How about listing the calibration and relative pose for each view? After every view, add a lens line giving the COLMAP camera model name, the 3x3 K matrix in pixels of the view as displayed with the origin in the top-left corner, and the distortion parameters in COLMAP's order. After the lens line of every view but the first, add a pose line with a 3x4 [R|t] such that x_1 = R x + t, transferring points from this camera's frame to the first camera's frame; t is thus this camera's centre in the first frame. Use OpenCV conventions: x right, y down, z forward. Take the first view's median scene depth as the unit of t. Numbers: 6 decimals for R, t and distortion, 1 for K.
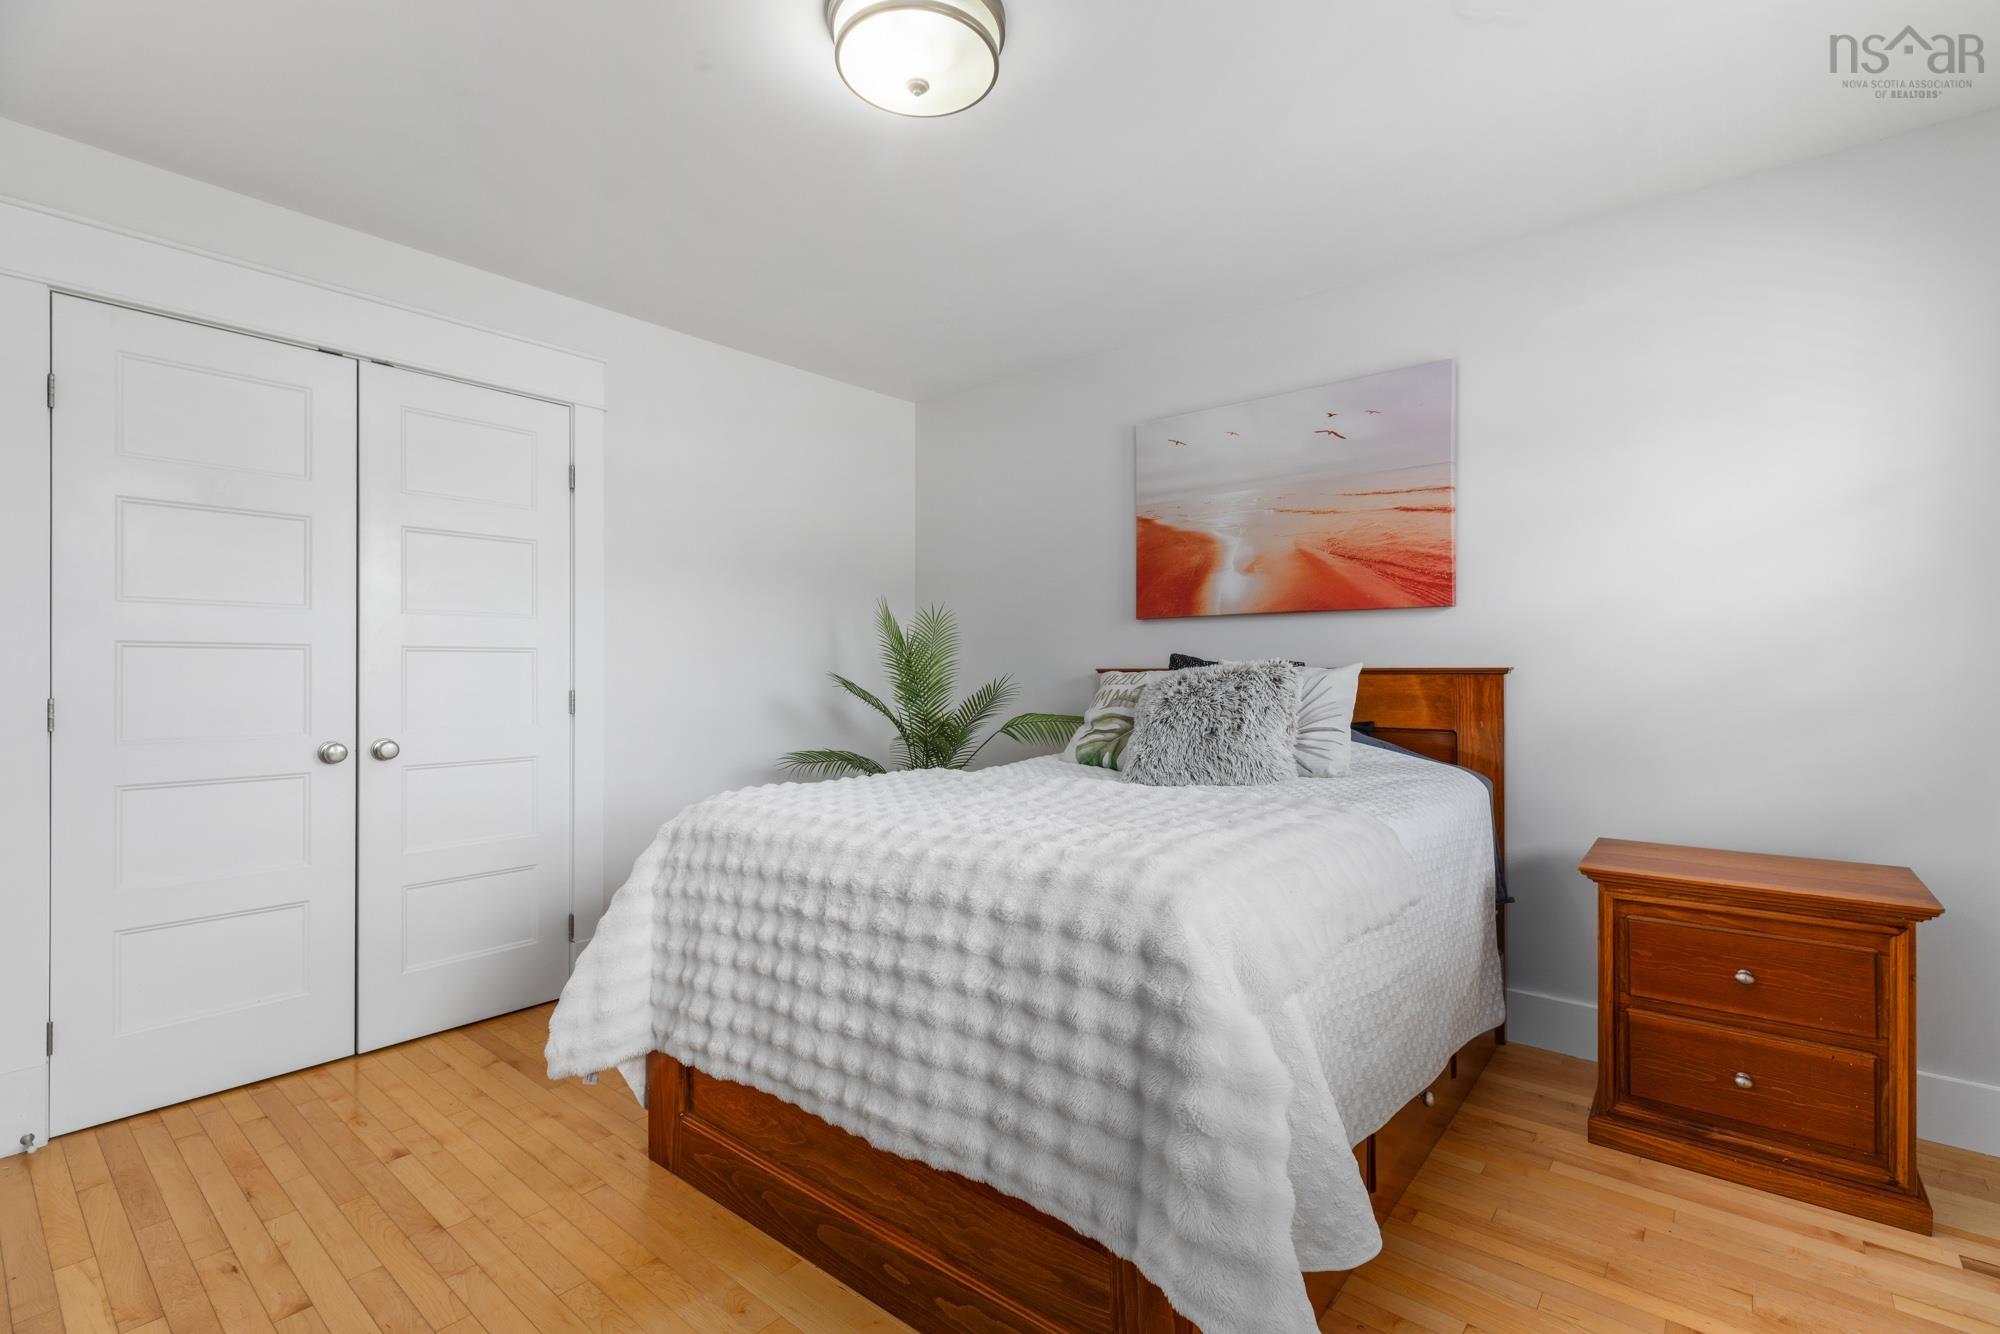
lens RADIAL K [[898.3, 0, 1000.0], [0, 898.3, 667.0], [0, 0, 1]] dist [0.000765, -0.000133]
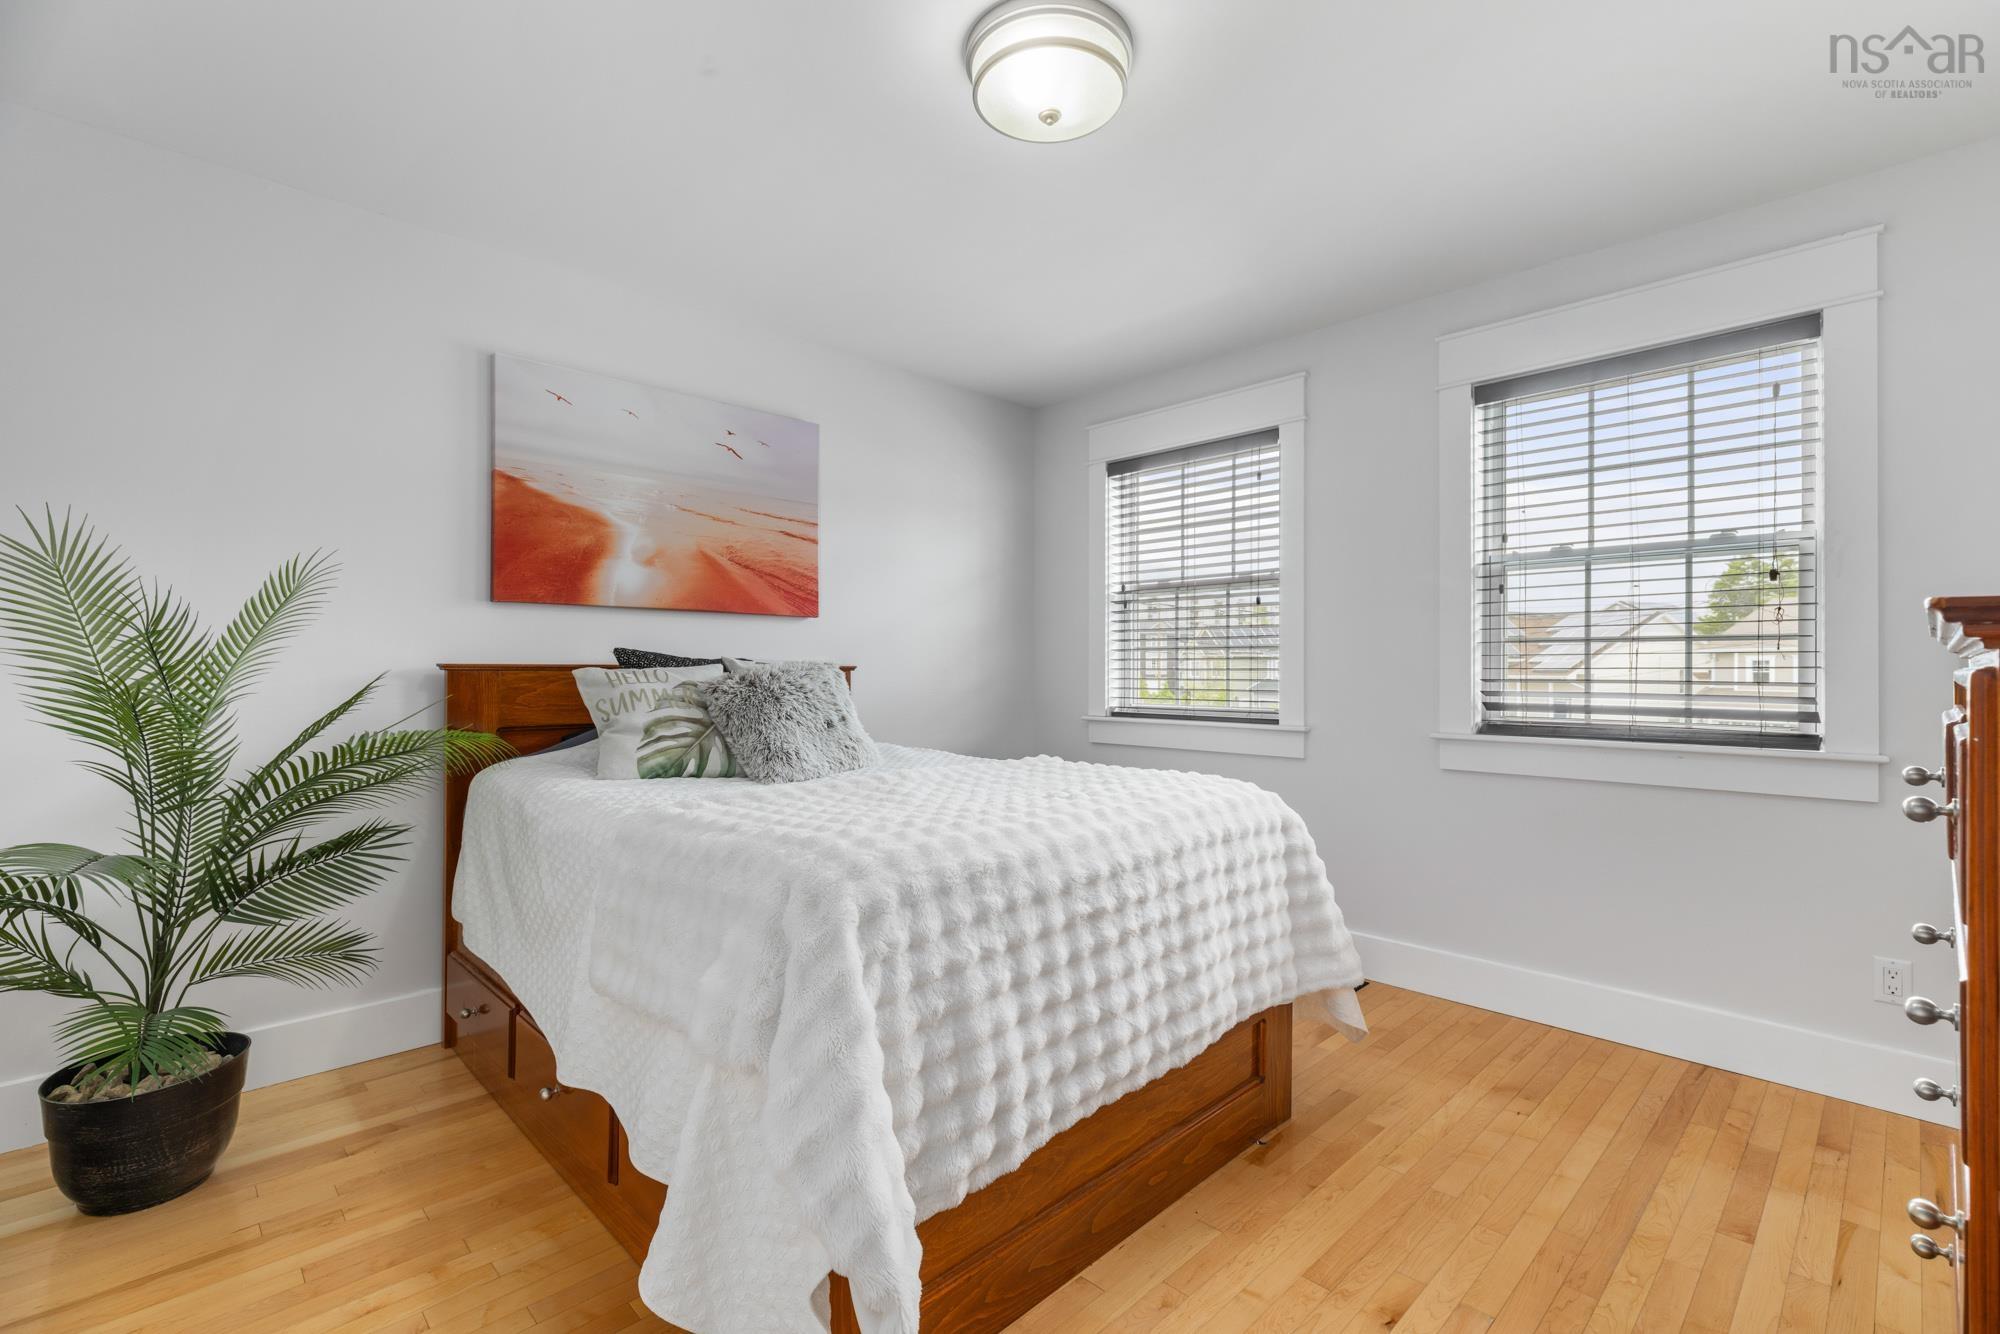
lens RADIAL K [[893.8, 0, 1004.9], [0, 893.8, 663.5], [0, 0, 1]] dist [0.007369, -0.000295]
pose [[0.098440, 0.007901, 0.995112, -0.710285], [-0.007124, 0.999948, -0.007235, 0.004714], [-0.995118, -0.006377, 0.098491, 0.588459]]
